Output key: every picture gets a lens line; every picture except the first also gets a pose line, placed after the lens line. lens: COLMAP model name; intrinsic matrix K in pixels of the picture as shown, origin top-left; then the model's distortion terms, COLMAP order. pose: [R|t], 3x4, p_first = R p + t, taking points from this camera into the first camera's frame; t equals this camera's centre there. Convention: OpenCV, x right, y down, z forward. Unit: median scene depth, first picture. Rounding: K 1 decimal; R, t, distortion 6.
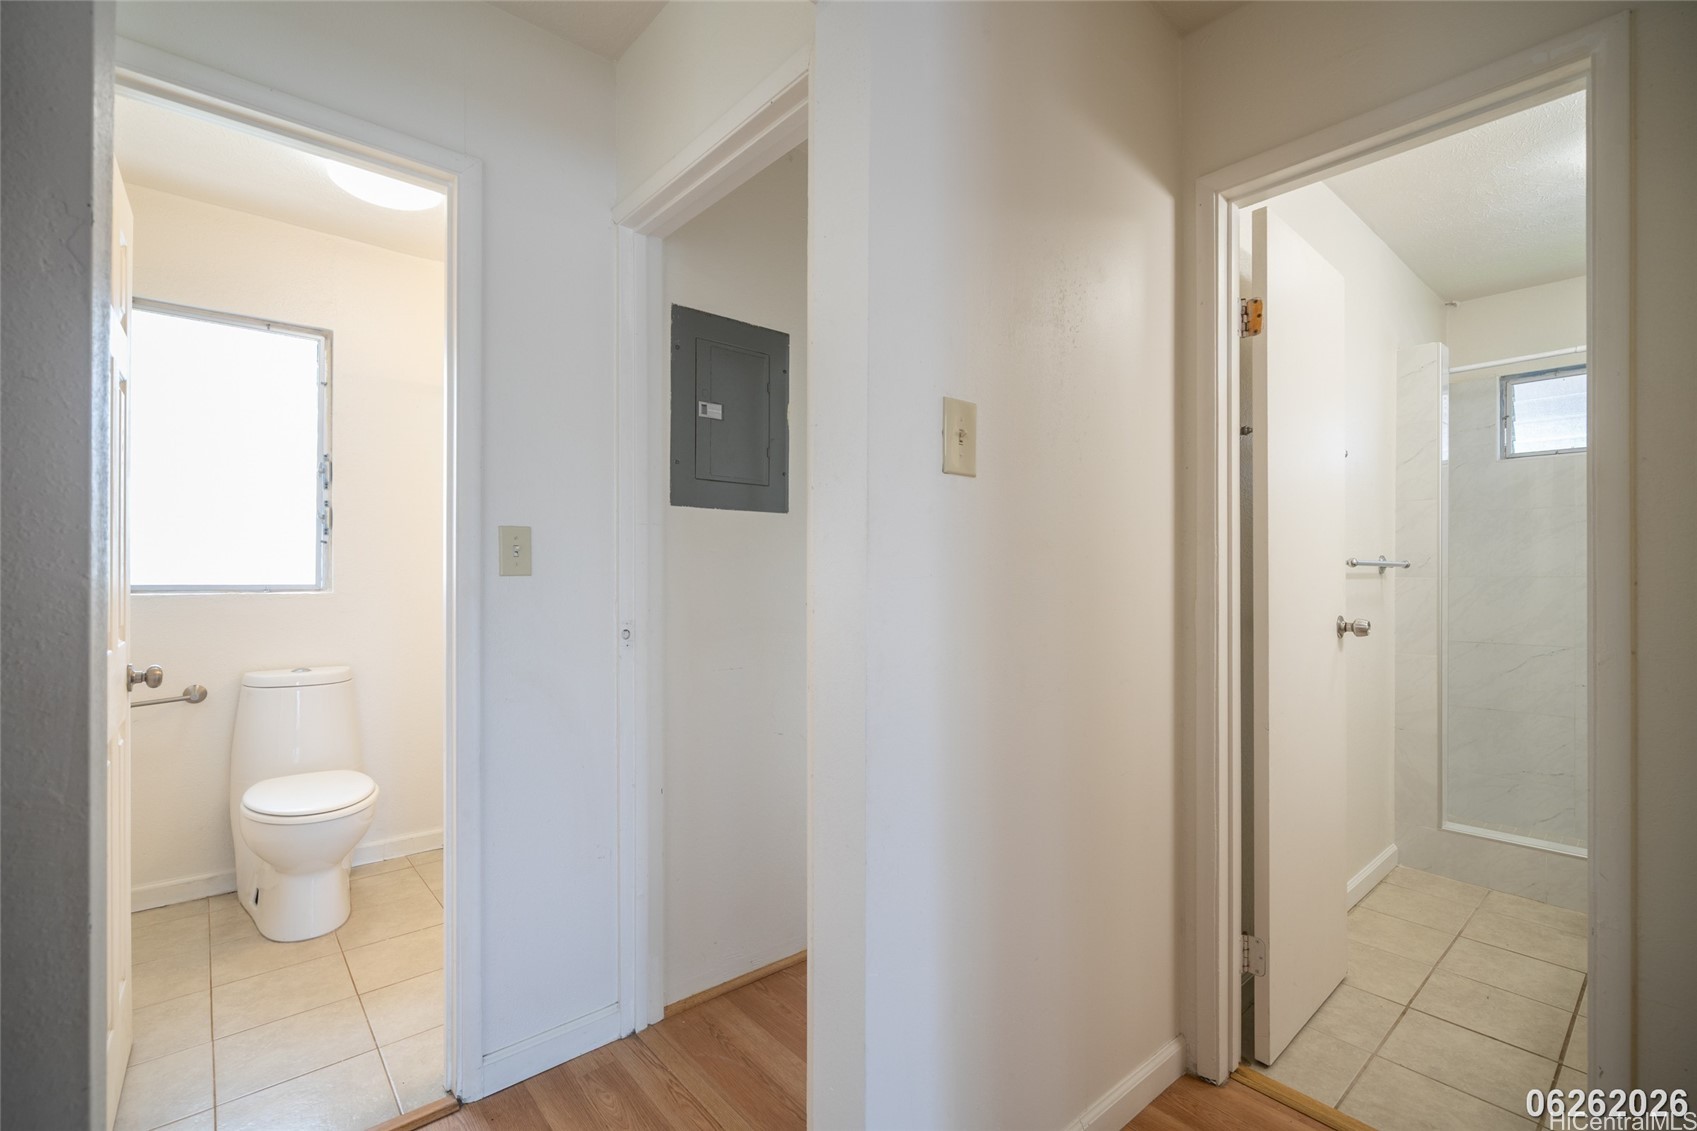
lens RADIAL K [[750.0, 0, 849.4], [0, 750.0, 569.9], [0, 0, 1]] dist [-0.001886, -0.000539]
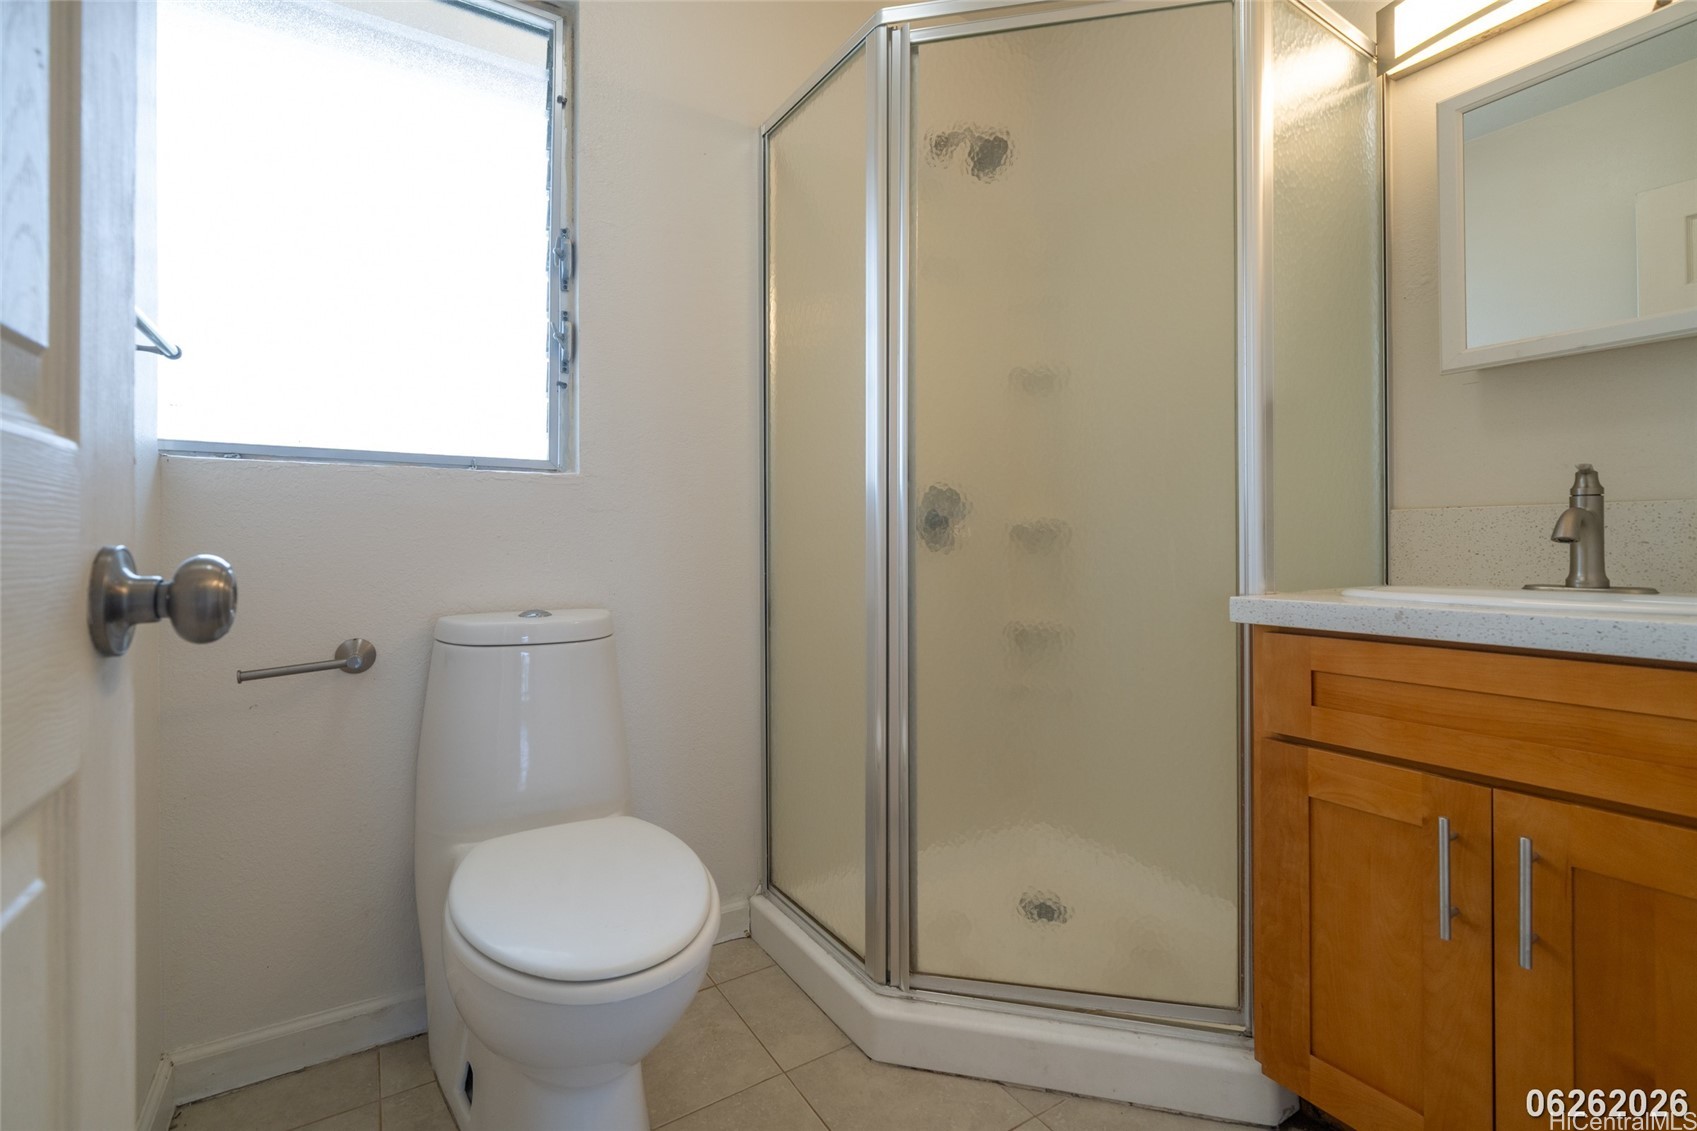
lens RADIAL K [[750.0, 0, 812.3], [0, 750.0, 533.7], [0, 0, 1]] dist [-0.001886, -0.000539]
pose [[0.984287, -0.003045, -0.176547, -0.446549], [0.002362, 0.999989, -0.004079, 0.079937], [0.176558, 0.003598, 0.984284, 0.516392]]
